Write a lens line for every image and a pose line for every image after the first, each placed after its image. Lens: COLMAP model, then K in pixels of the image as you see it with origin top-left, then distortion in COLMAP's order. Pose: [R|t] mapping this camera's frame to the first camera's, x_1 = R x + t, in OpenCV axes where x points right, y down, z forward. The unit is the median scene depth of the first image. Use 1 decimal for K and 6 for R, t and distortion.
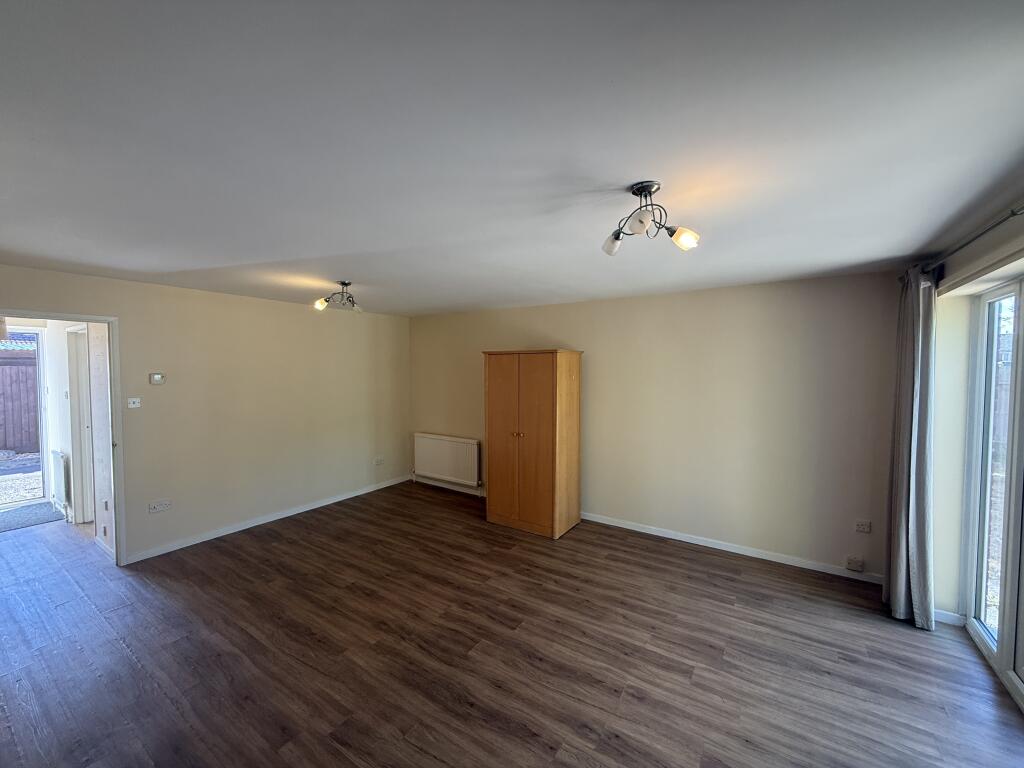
lens RADIAL K [[410.3, 0, 510.4], [0, 410.3, 381.8], [0, 0, 1]] dist [-0.003951, -0.000362]
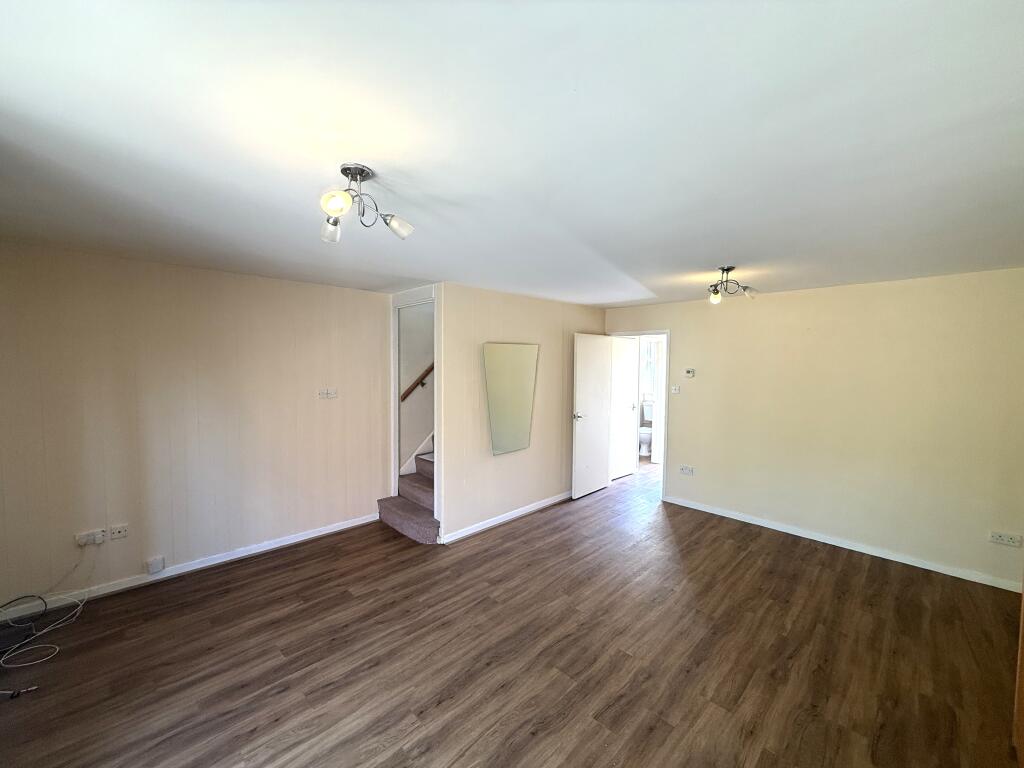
lens RADIAL K [[410.3, 0, 509.4], [0, 410.3, 385.1], [0, 0, 1]] dist [-0.003951, -0.000362]
pose [[-0.221187, 0.054156, -0.973726, 0.585813], [-0.044738, 0.996842, 0.065604, -0.031334], [0.974205, 0.058073, -0.218066, 0.779256]]
